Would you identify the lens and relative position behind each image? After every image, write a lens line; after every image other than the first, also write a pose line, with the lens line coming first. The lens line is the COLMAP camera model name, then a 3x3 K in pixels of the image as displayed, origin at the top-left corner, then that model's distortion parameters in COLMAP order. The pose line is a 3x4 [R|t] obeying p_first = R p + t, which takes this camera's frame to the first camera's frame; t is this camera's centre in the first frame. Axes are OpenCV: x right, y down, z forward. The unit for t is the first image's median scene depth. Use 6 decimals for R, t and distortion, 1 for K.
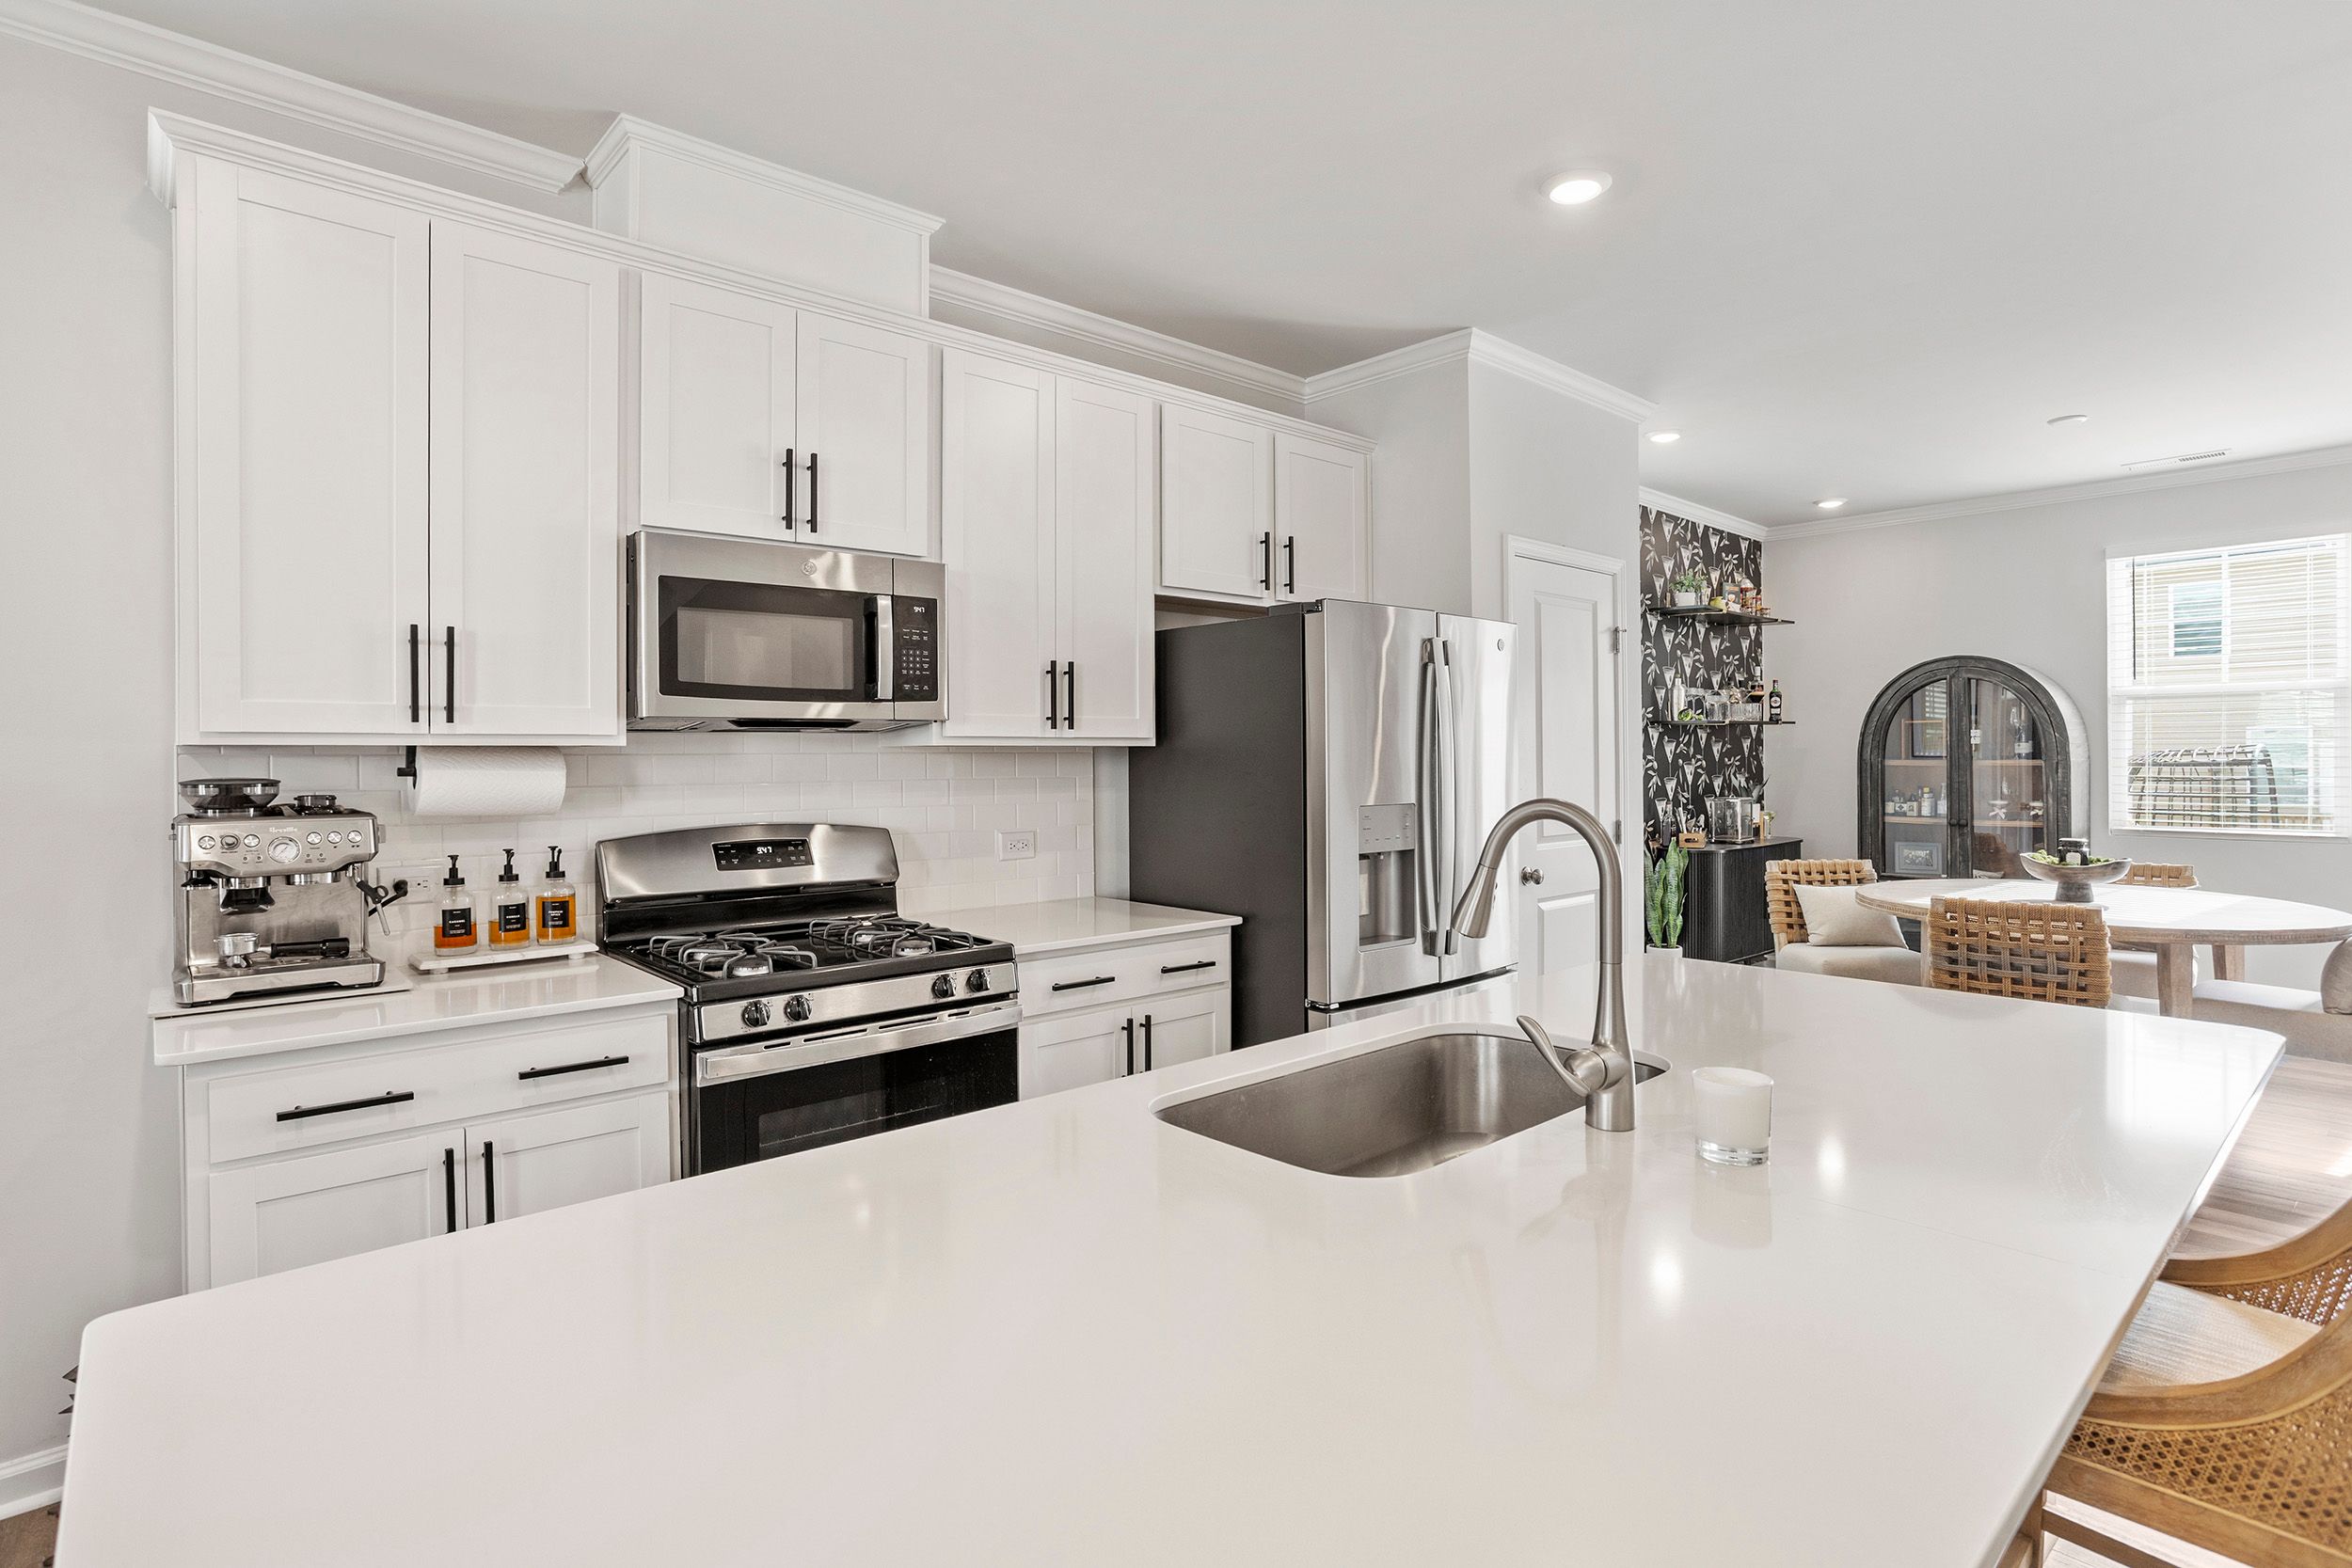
lens RADIAL K [[1184.0, 0, 1158.7], [0, 1184.0, 759.8], [0, 0, 1]] dist [-0.042543, 0.017703]
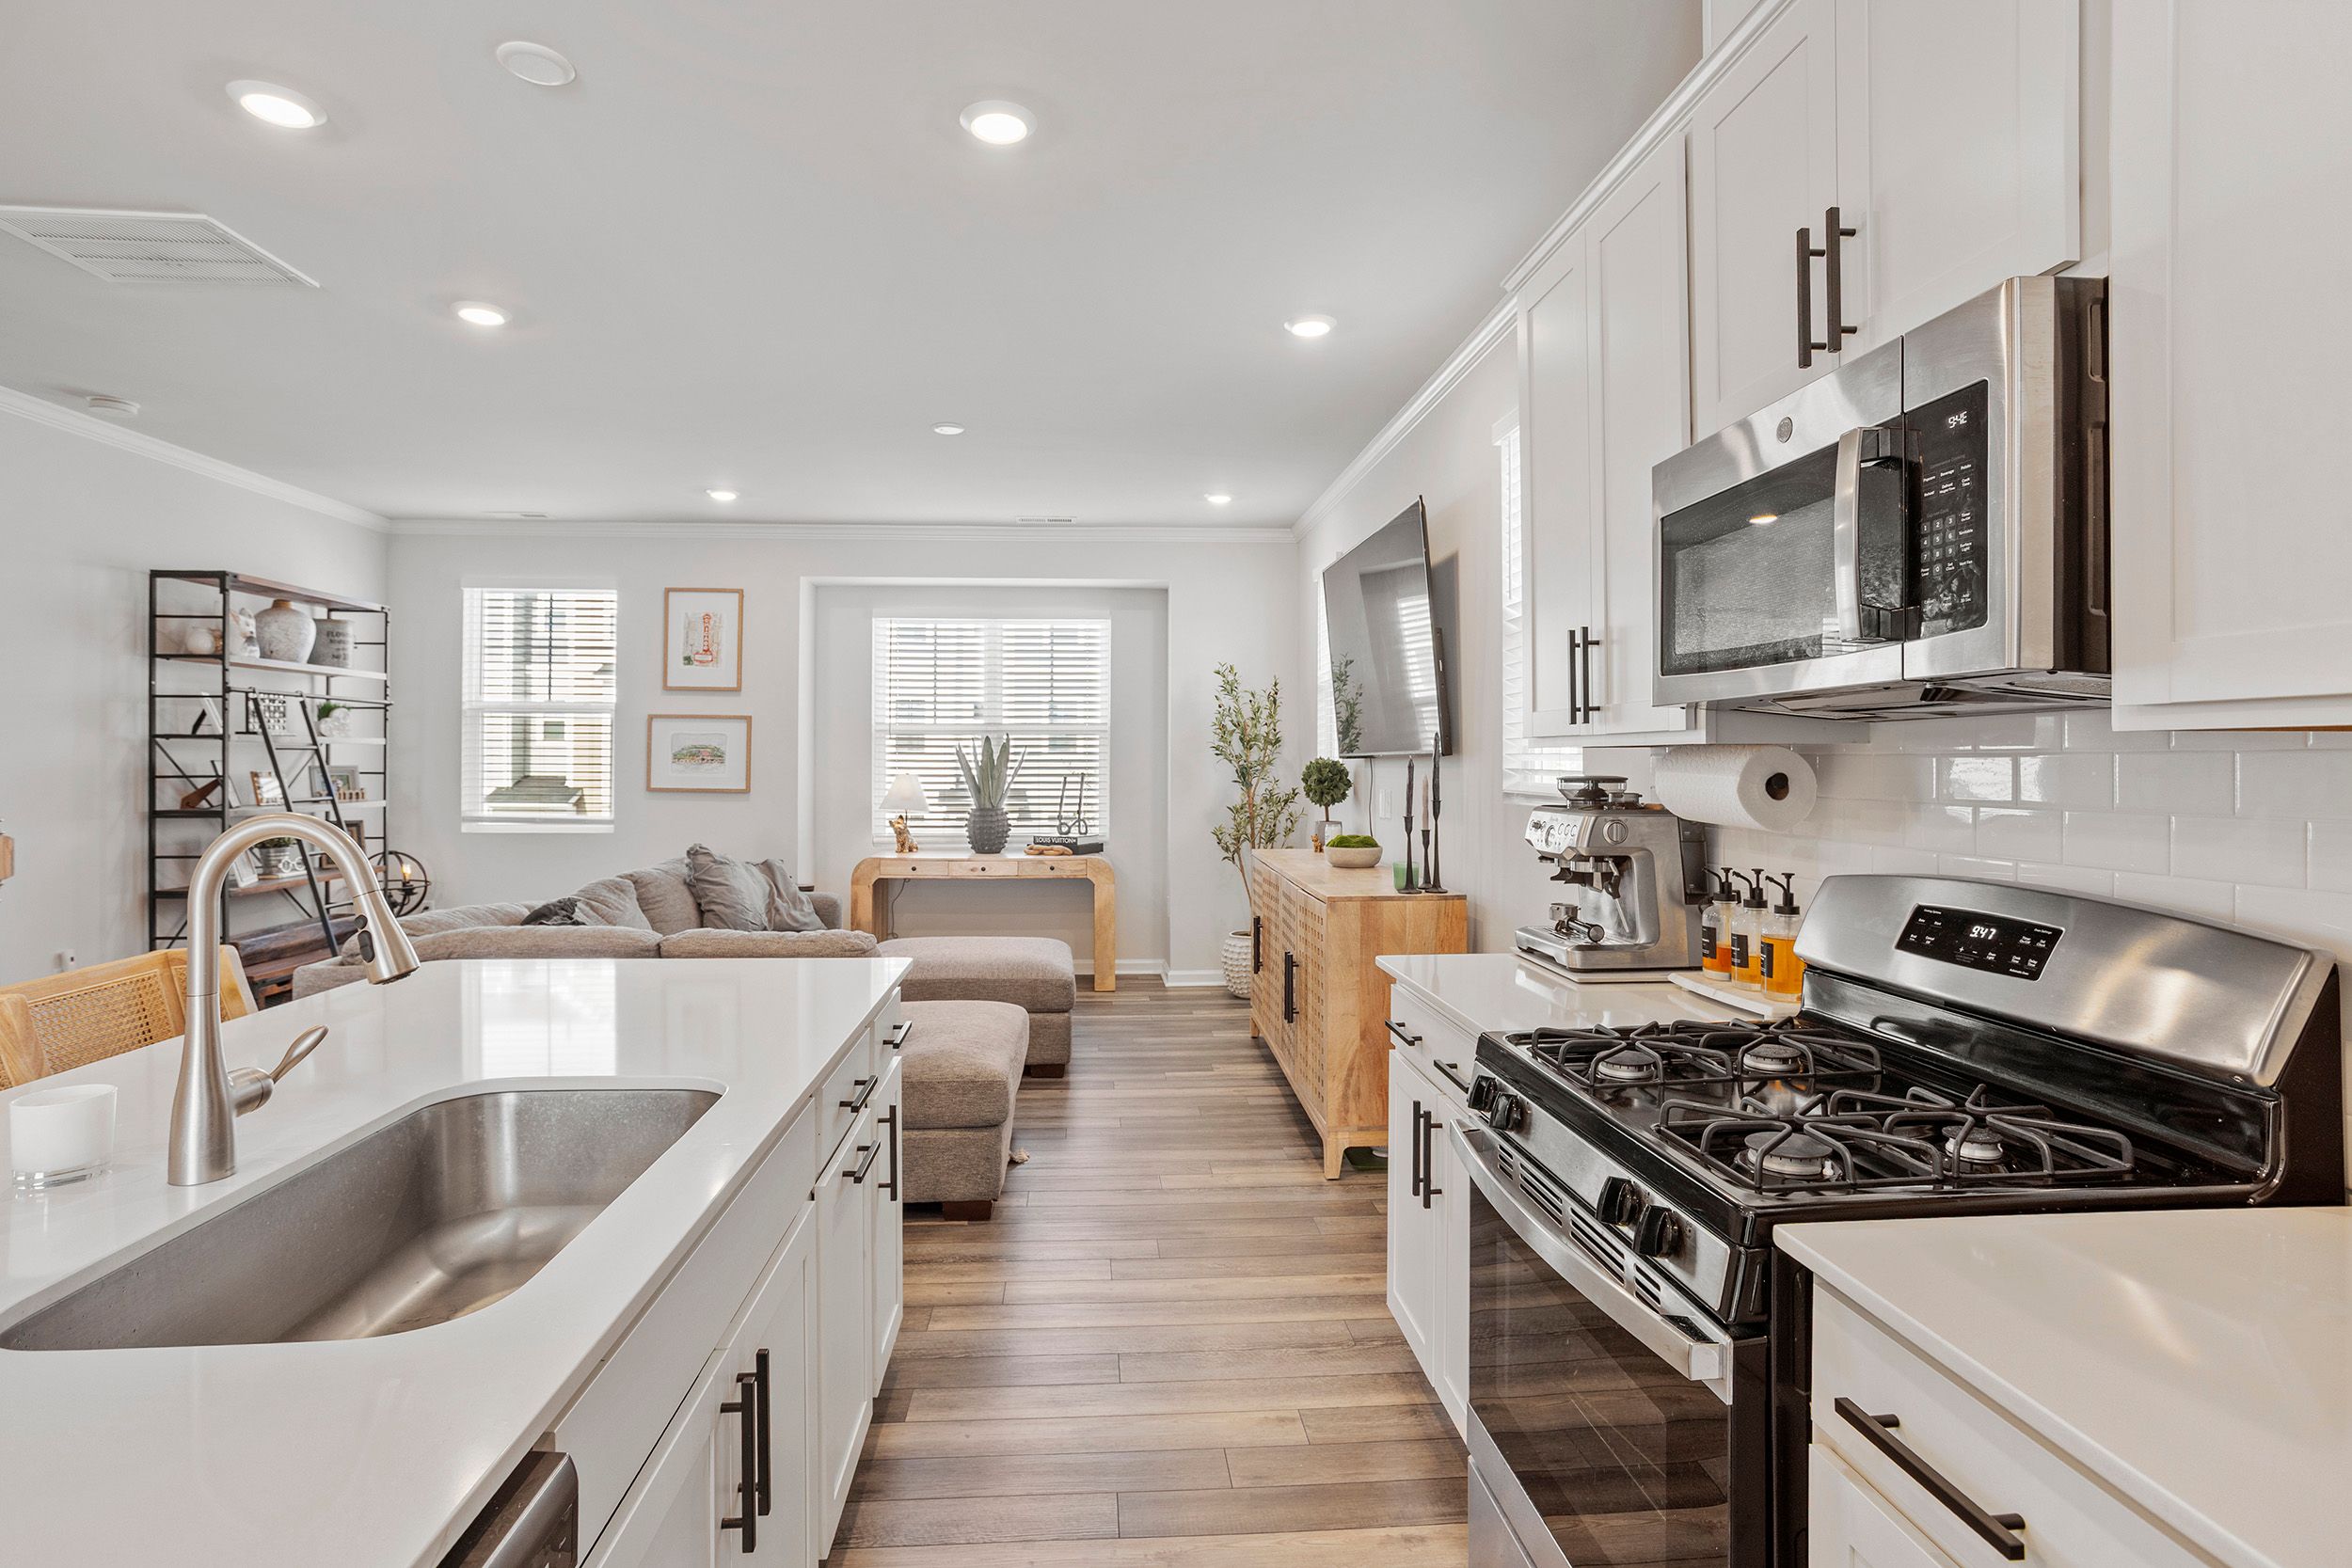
lens RADIAL K [[1158.1, 0, 1177.2], [0, 1158.1, 759.5], [0, 0, 1]] dist [-0.047425, 0.028351]
pose [[-0.607163, 0.002698, -0.794573, 0.278092], [-0.002659, 0.999982, 0.005428, -0.004094], [0.794573, 0.005408, -0.607144, 0.946237]]
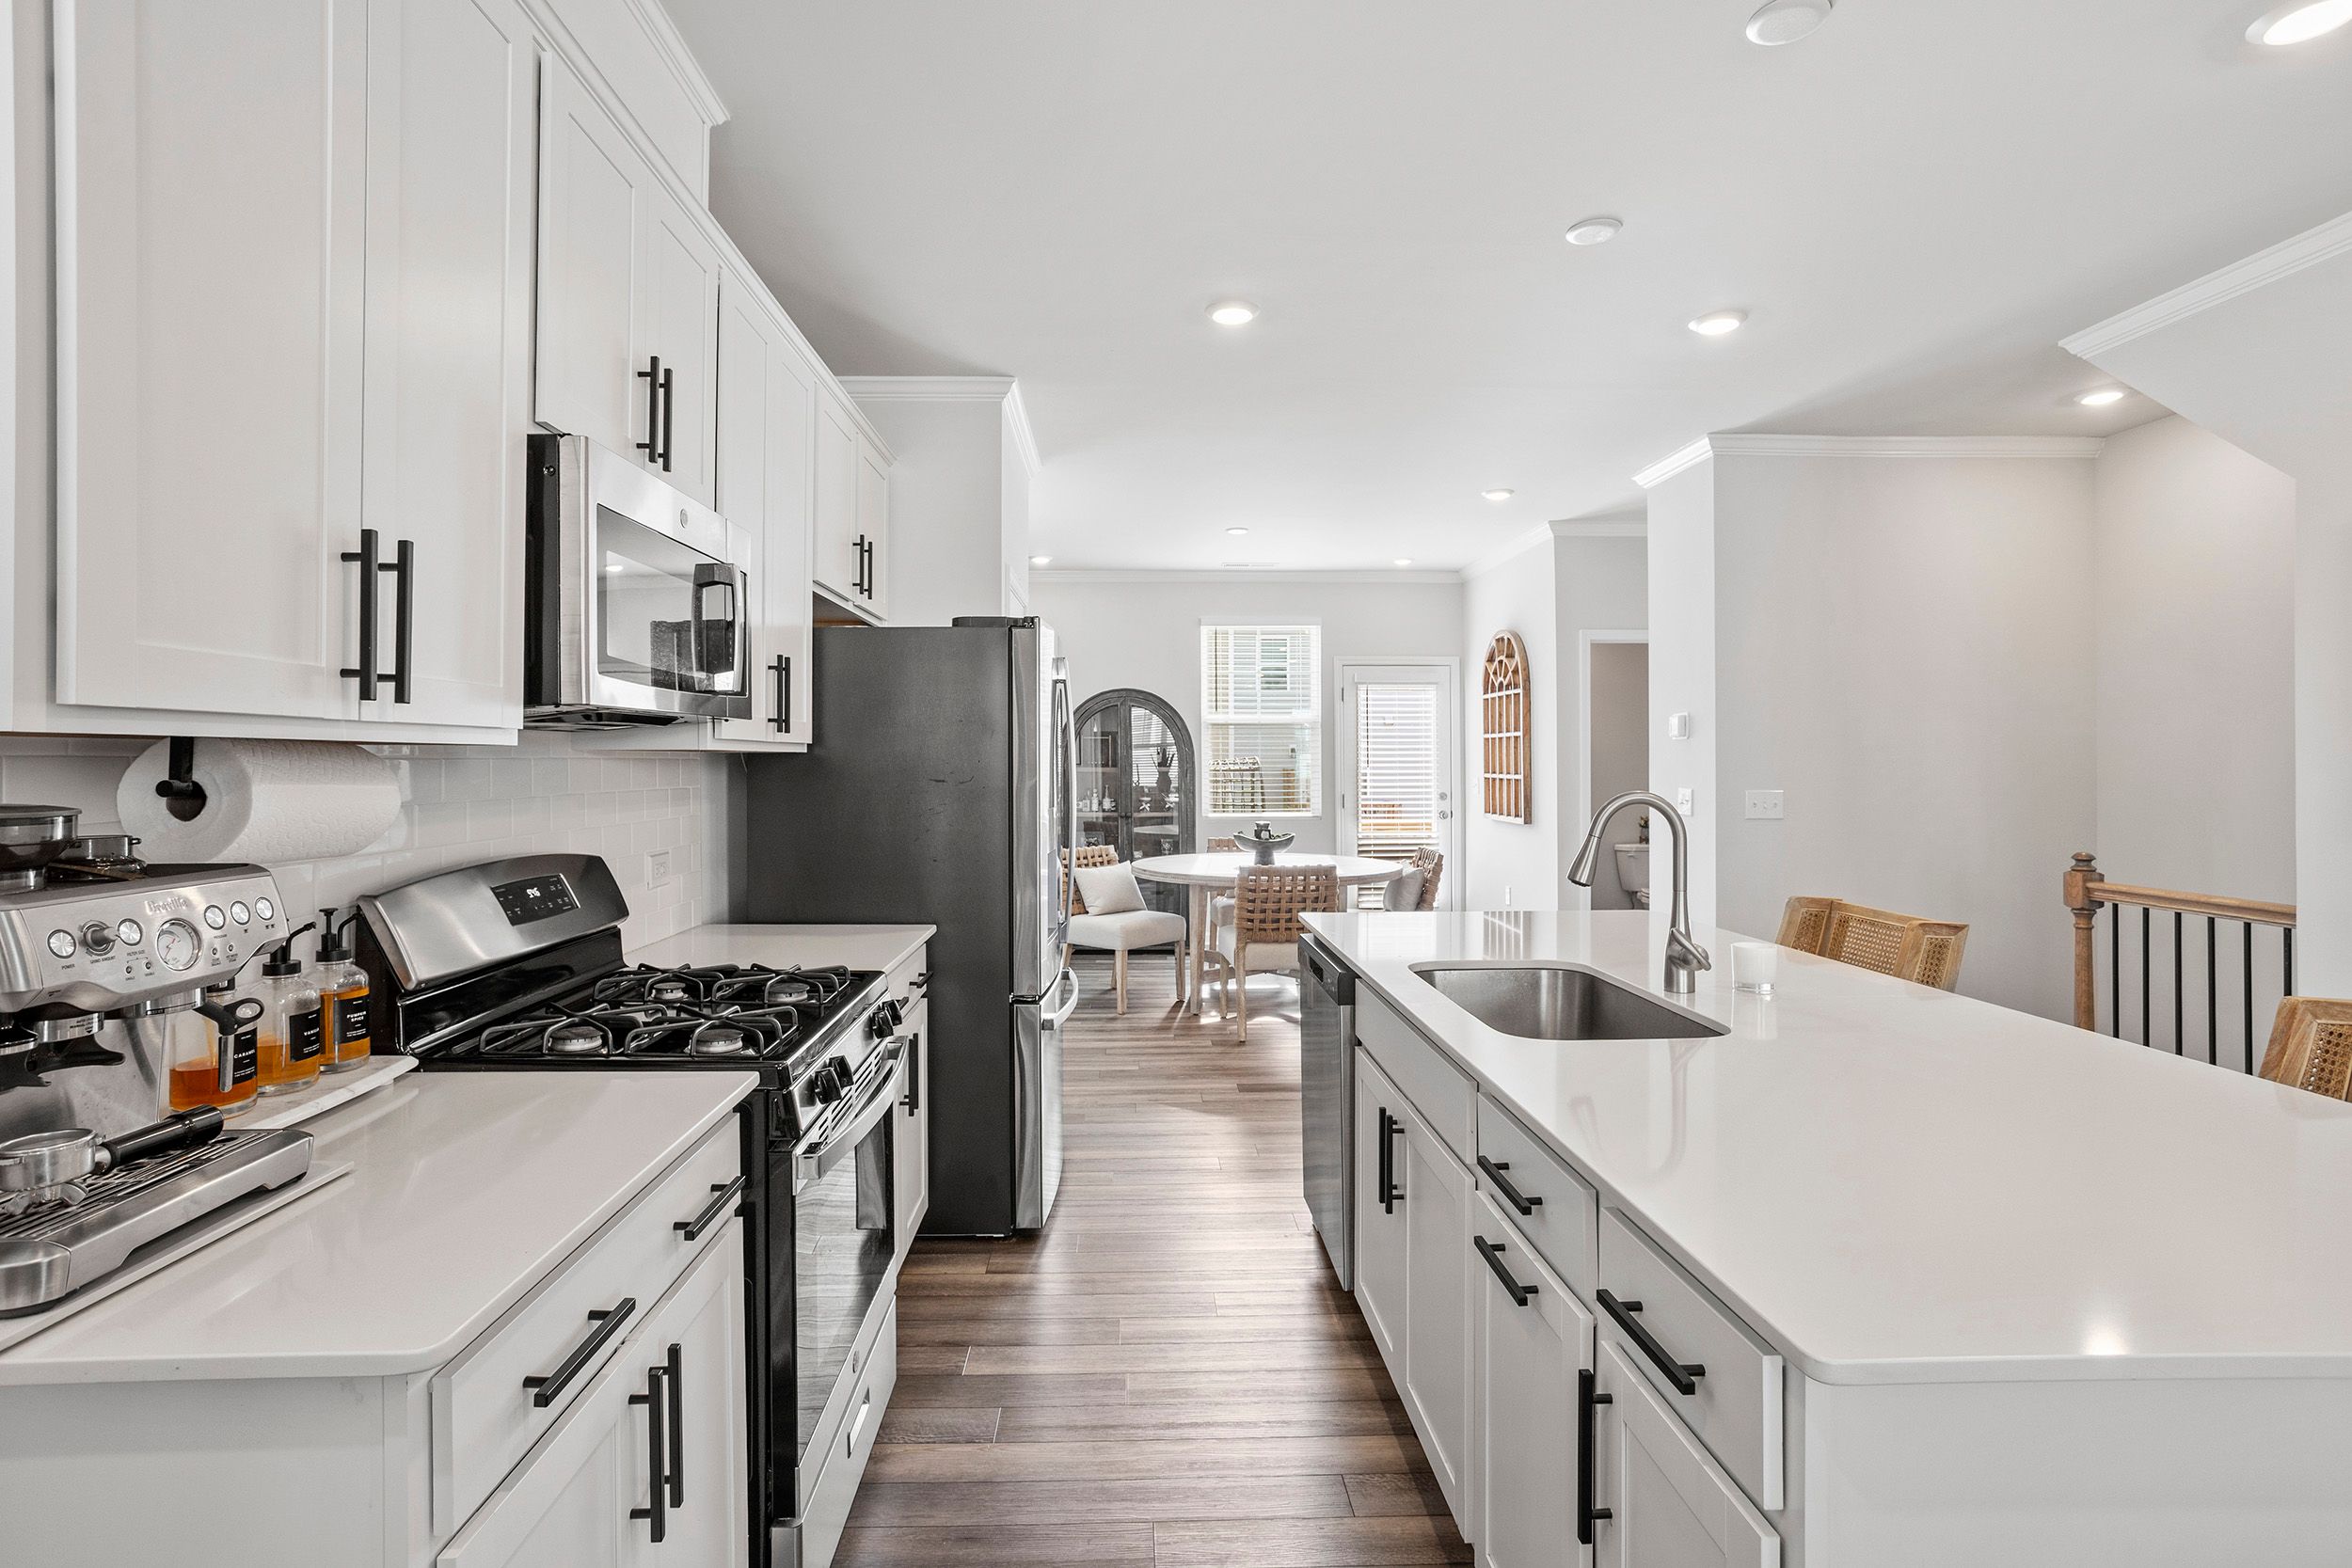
lens RADIAL K [[1158.1, 0, 1156.1], [0, 1158.1, 754.8], [0, 0, 1]] dist [-0.047425, 0.028351]
pose [[0.643971, 0.007270, 0.765015, -0.577638], [0.002455, 0.999930, -0.011569, 0.001159], [-0.765046, 0.009328, 0.643909, 0.241811]]
